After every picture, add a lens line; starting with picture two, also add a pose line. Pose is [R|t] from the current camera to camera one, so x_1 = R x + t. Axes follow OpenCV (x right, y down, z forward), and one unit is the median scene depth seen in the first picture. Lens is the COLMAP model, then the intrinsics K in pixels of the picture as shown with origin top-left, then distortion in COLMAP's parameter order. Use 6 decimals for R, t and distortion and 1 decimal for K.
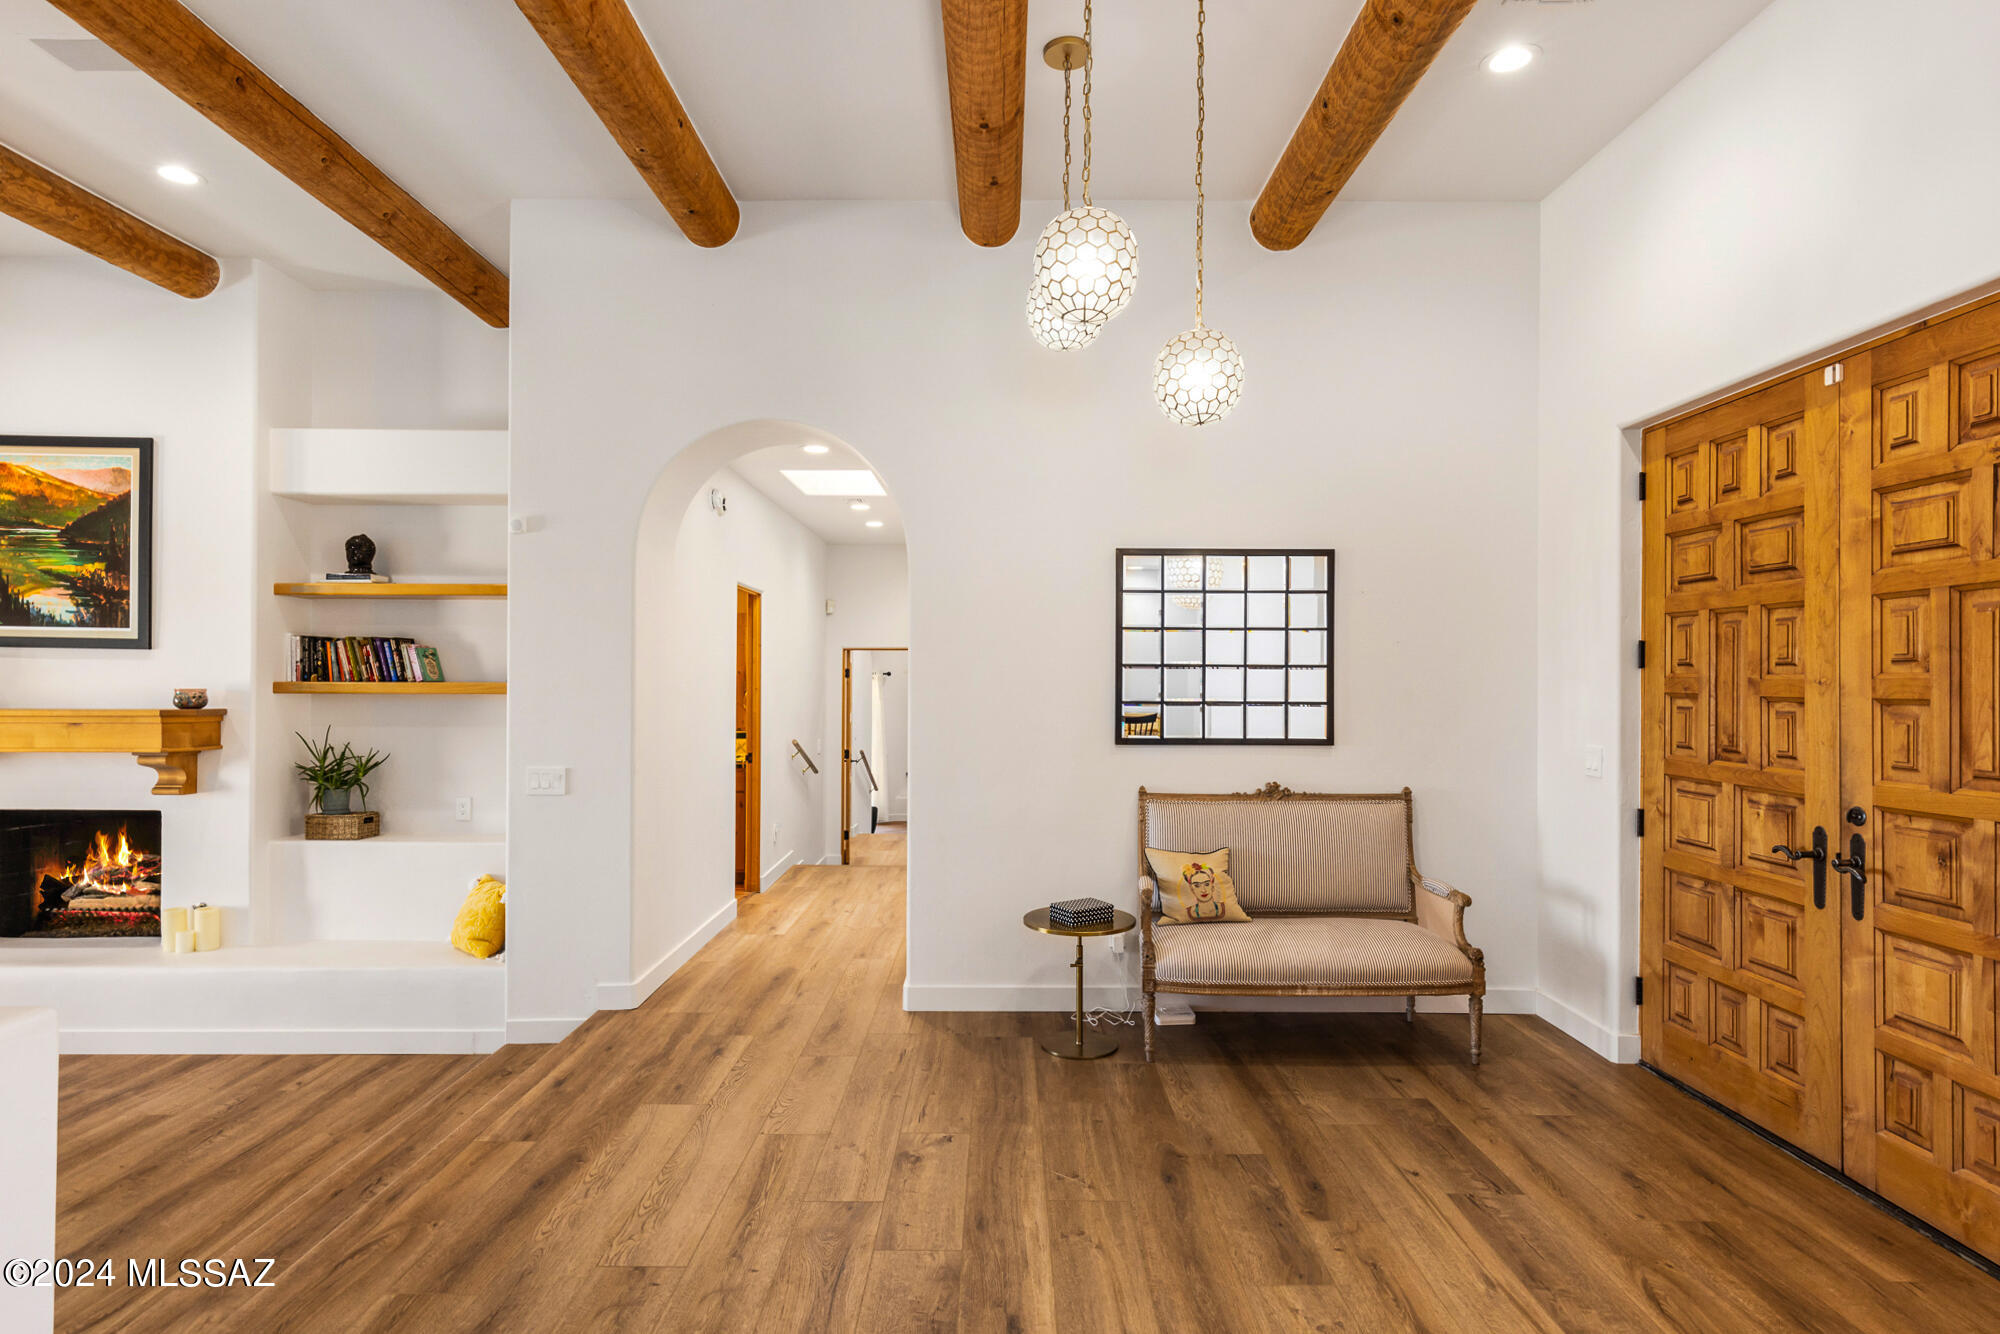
lens RADIAL K [[1042.6, 0, 998.2], [0, 1042.6, 675.6], [0, 0, 1]] dist [-0.000853, 0.000482]
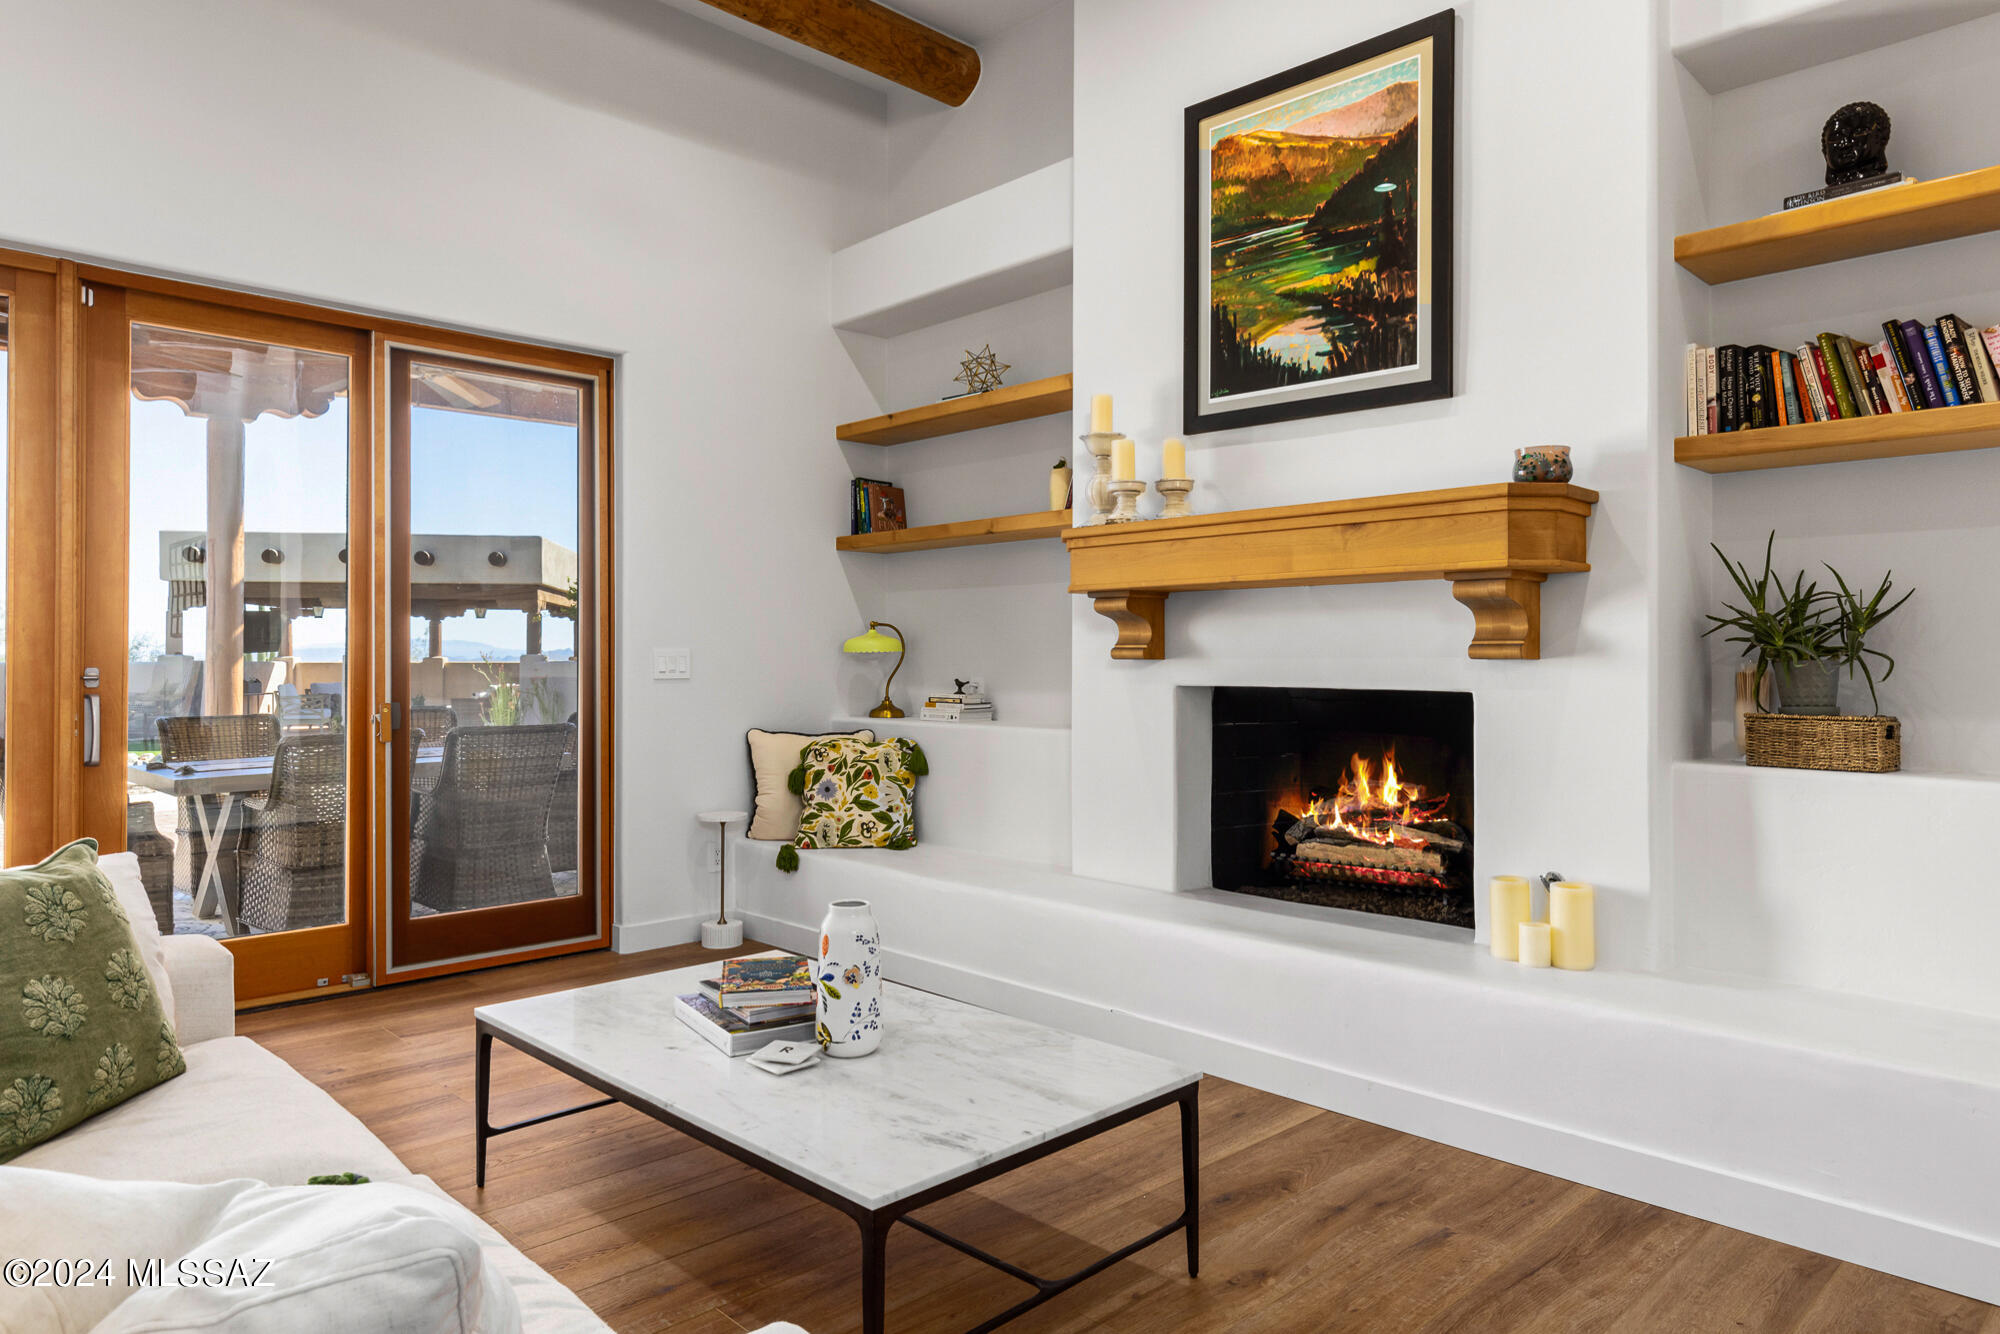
lens RADIAL K [[1239.5, 0, 1002.3], [0, 1239.5, 653.2], [0, 0, 1]] dist [-0.001787, 0.001052]
pose [[0.696107, -0.005970, -0.717913, -0.625767], [0.000413, 0.999969, -0.007915, 0.139545], [0.717938, 0.005214, 0.696088, 0.463911]]
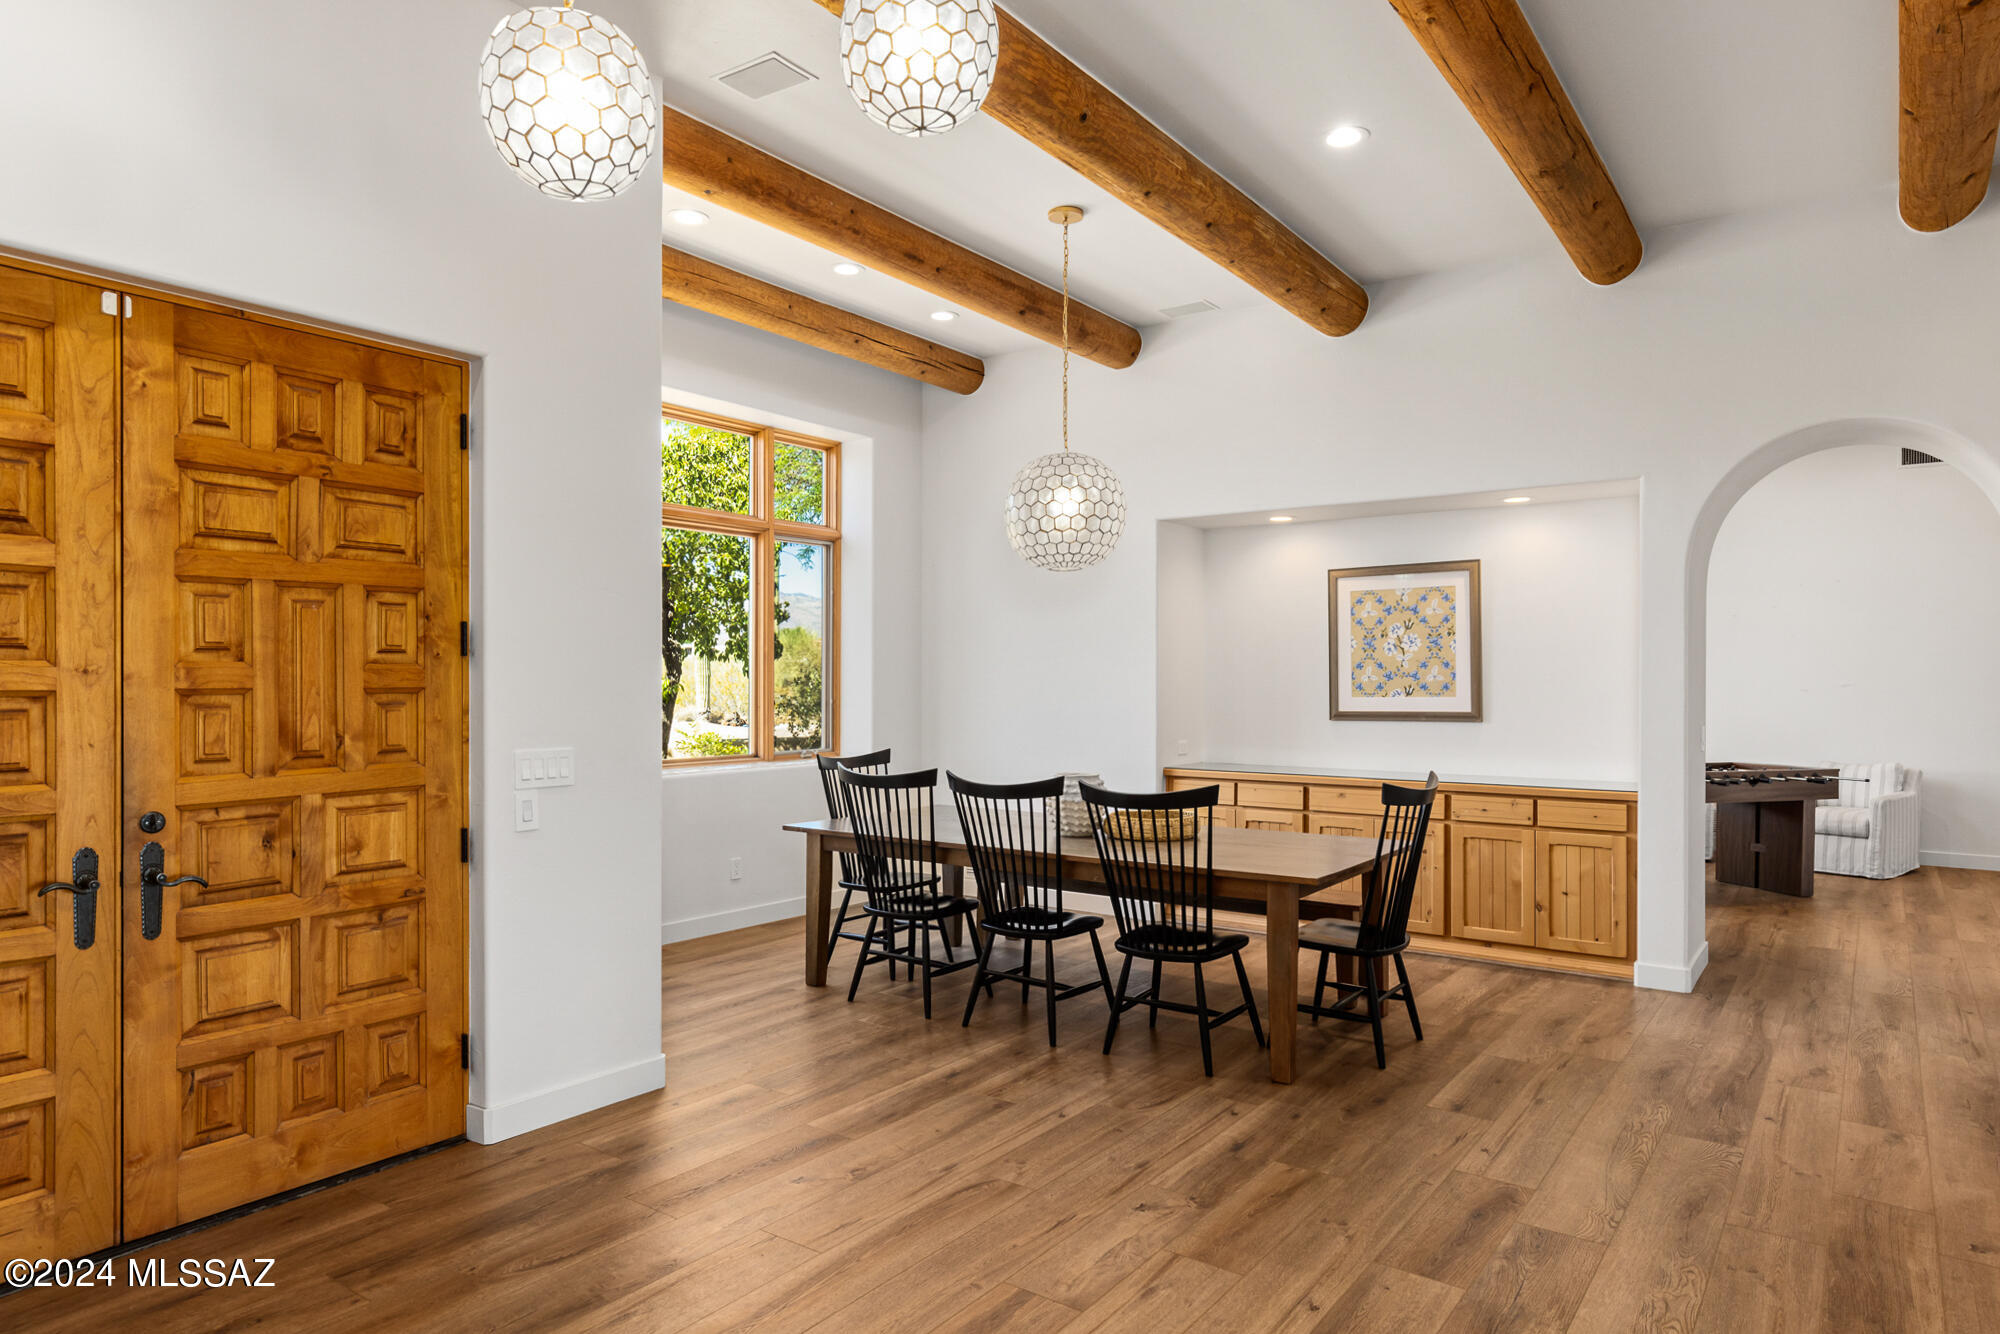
lens RADIAL K [[1207.3, 0, 1004.7], [0, 1207.3, 684.1], [0, 0, 1]] dist [-0.002765, -0.000377]
pose [[-0.811840, -0.007726, 0.583829, -0.246066], [-0.006165, 0.999970, 0.004661, 0.005544], [-0.583847, 0.000185, -0.811864, 0.960617]]
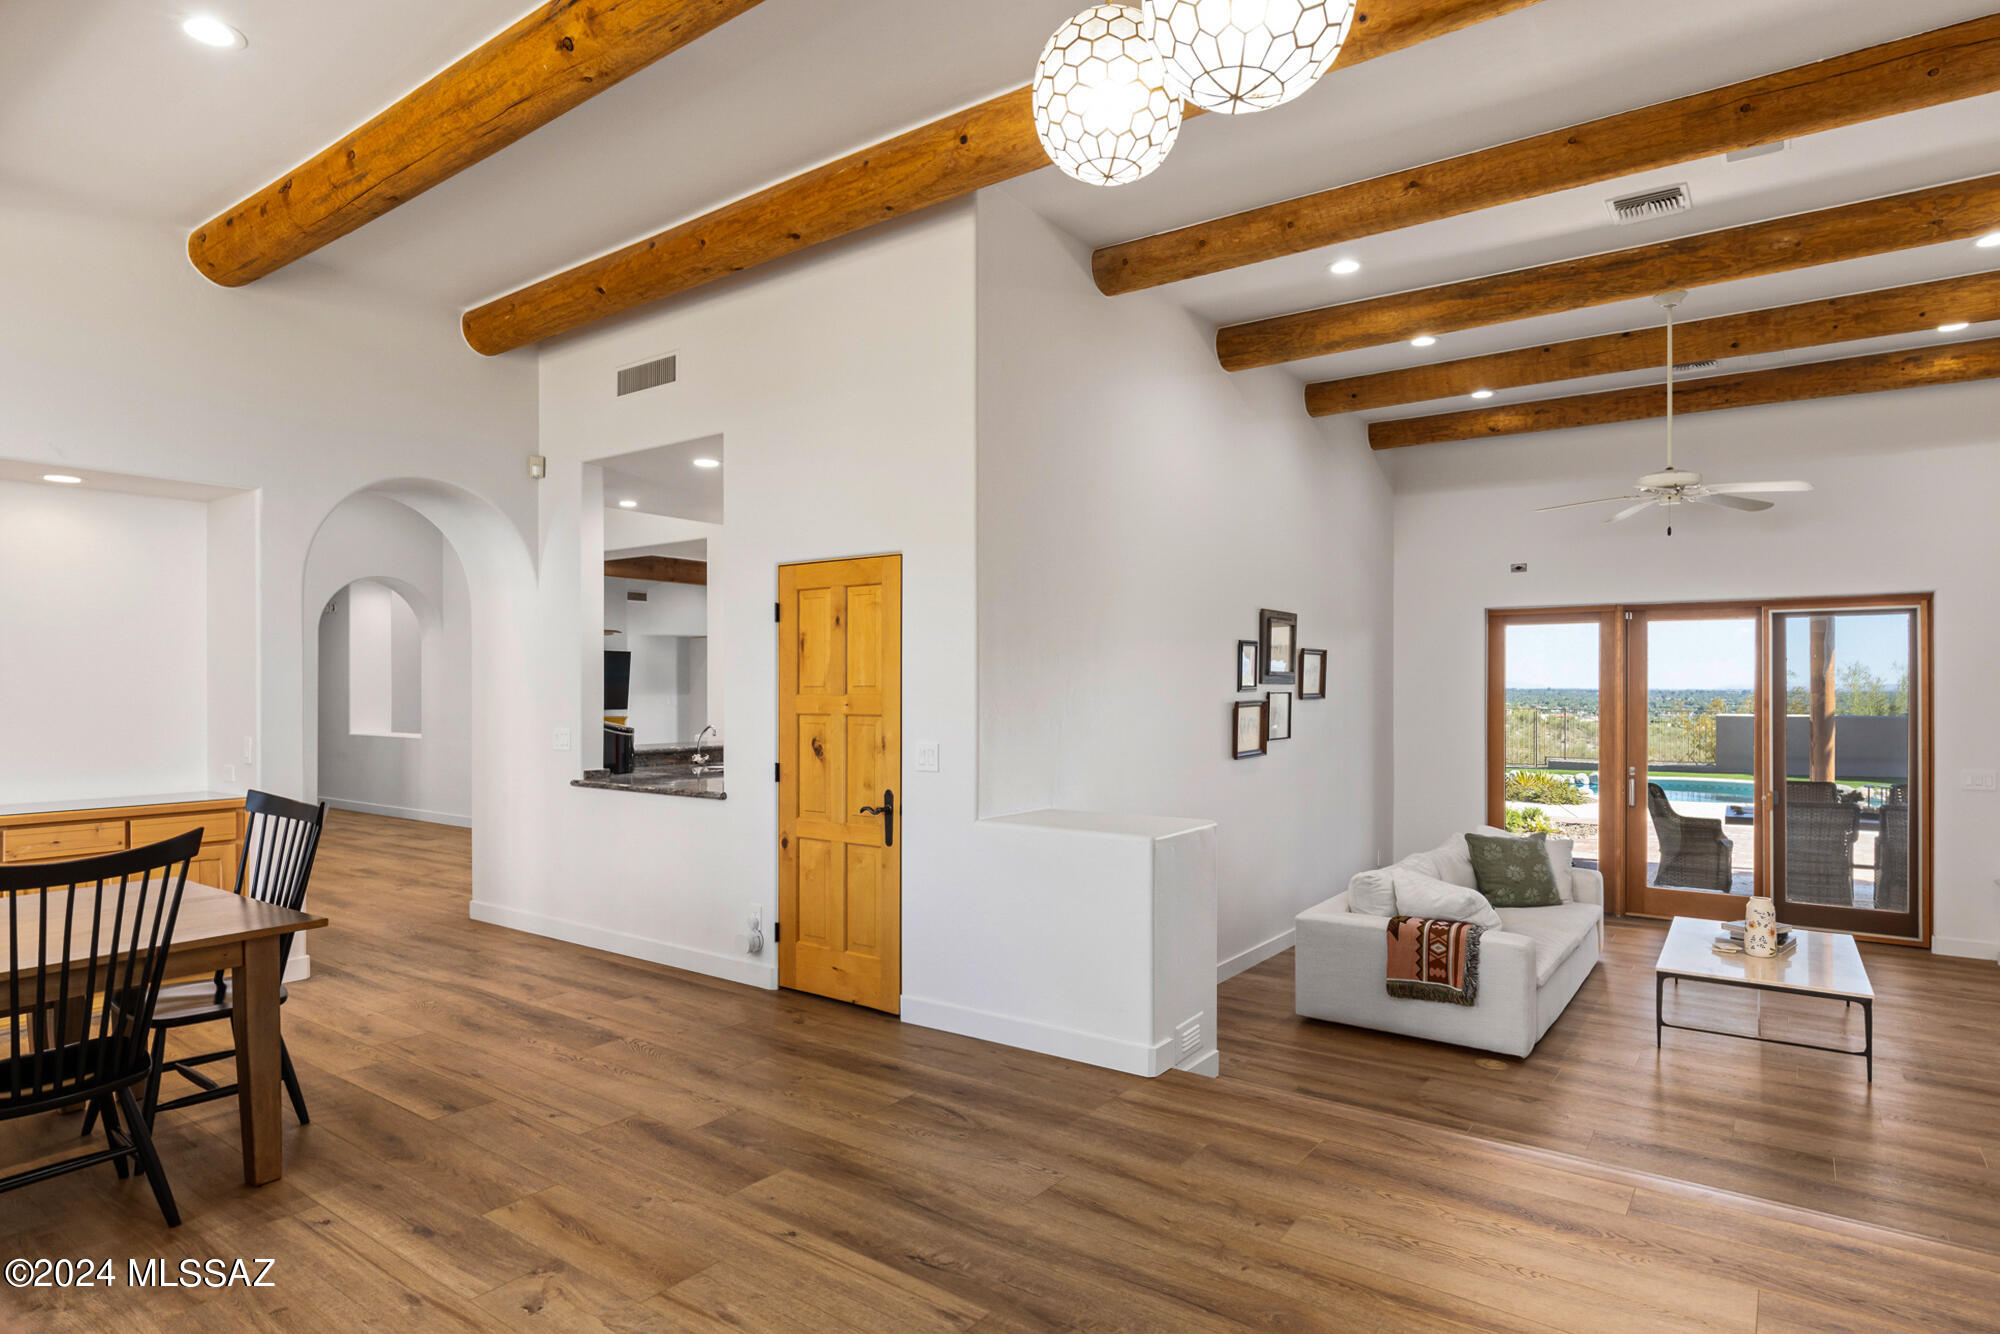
lens RADIAL K [[1089.5, 0, 985.8], [0, 1089.5, 676.8], [0, 0, 1]] dist [0.001993, -0.005016]
pose [[-0.592703, -0.008330, -0.805378, 0.431054], [0.001601, 0.999932, -0.011521, 0.015586], [0.805420, -0.008118, -0.592649, 0.826201]]
